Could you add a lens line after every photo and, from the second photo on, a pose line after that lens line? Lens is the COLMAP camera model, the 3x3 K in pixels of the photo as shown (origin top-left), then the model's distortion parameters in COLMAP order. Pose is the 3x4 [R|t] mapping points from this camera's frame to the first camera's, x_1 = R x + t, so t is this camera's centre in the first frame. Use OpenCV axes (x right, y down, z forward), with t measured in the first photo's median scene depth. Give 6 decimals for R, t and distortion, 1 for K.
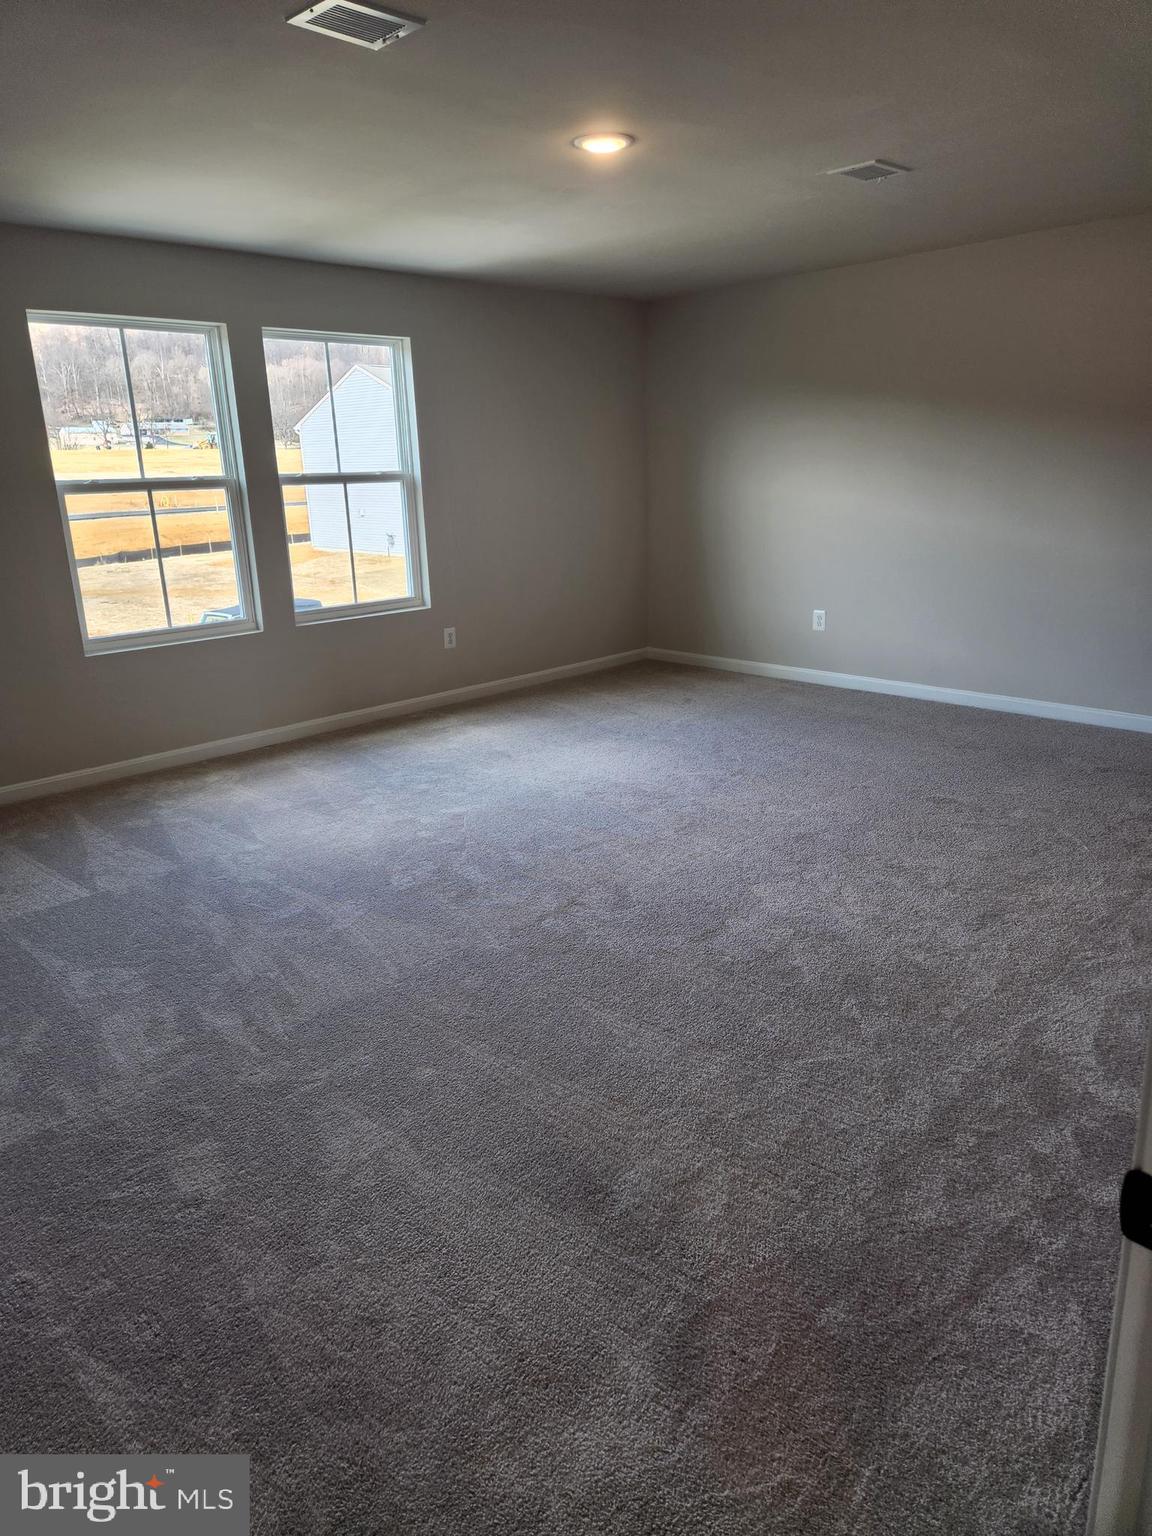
lens RADIAL K [[1026.2, 0, 590.1], [0, 1026.2, 764.3], [0, 0, 1]] dist [0.069296, -0.059310]
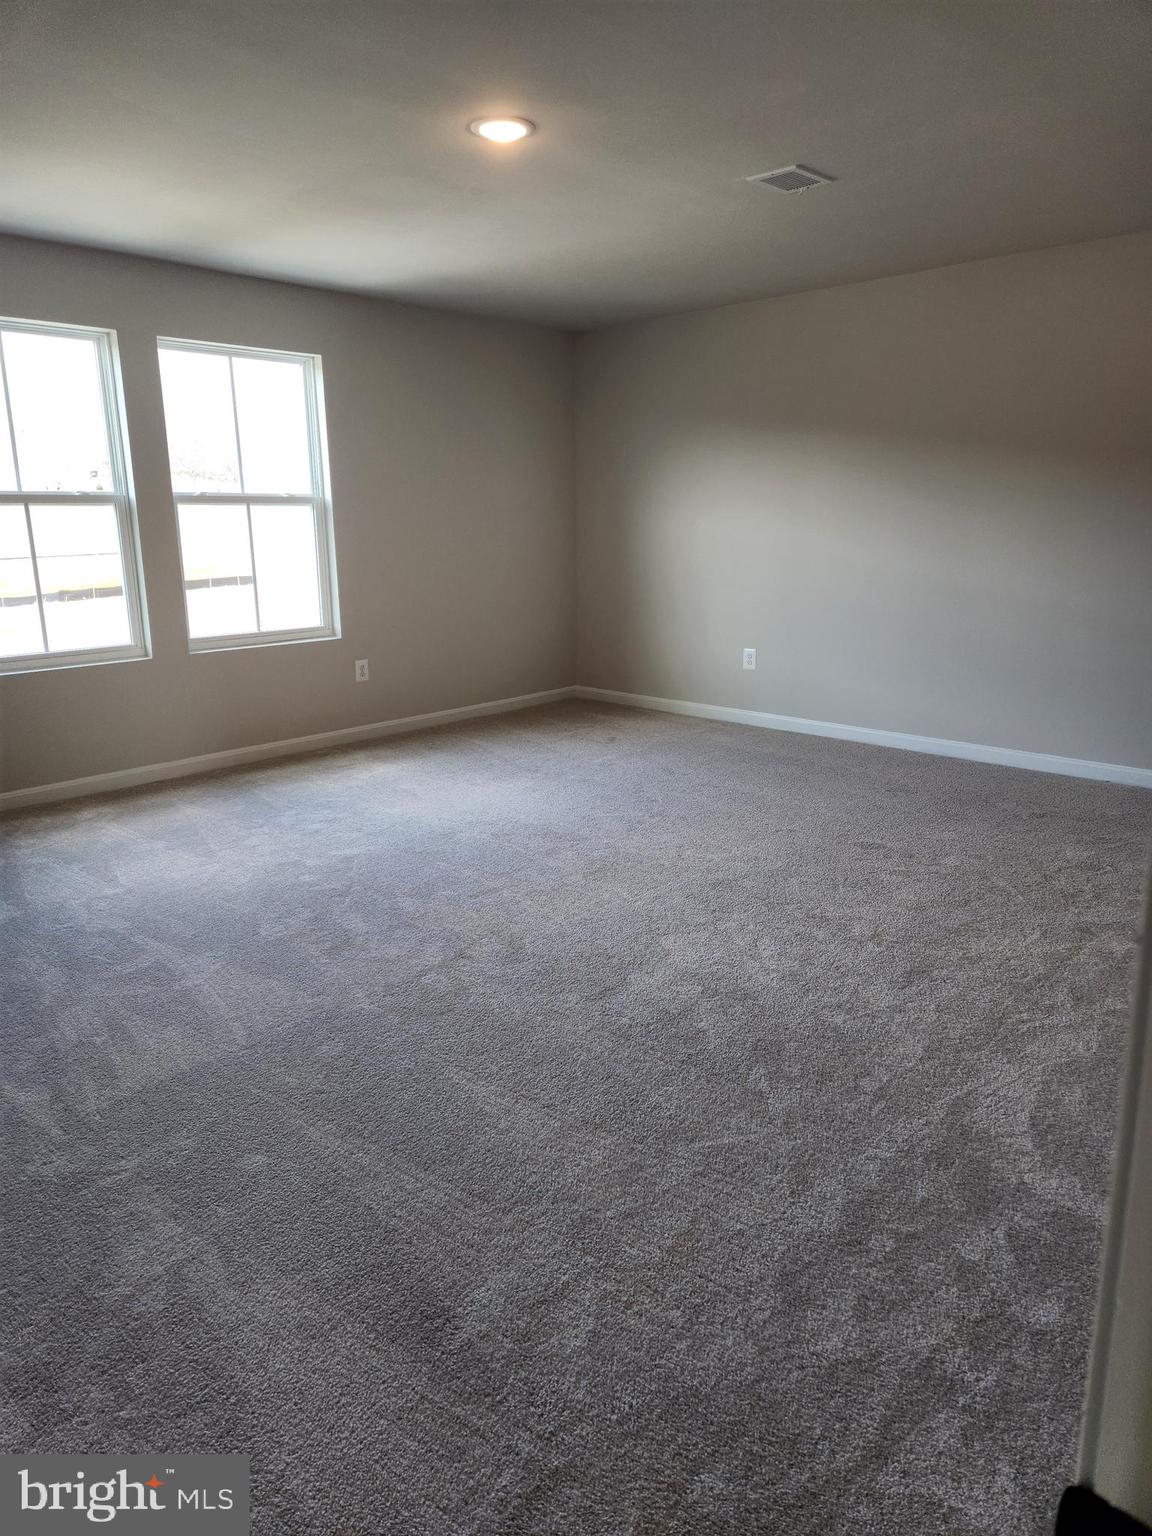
lens RADIAL K [[1026.2, 0, 574.1], [0, 1026.2, 768.7], [0, 0, 1]] dist [0.069296, -0.059310]
pose [[0.999303, 0.011256, 0.035595, 0.050064], [-0.009811, 0.999131, -0.040513, 0.007588], [-0.036020, 0.040135, 0.998545, 0.096155]]
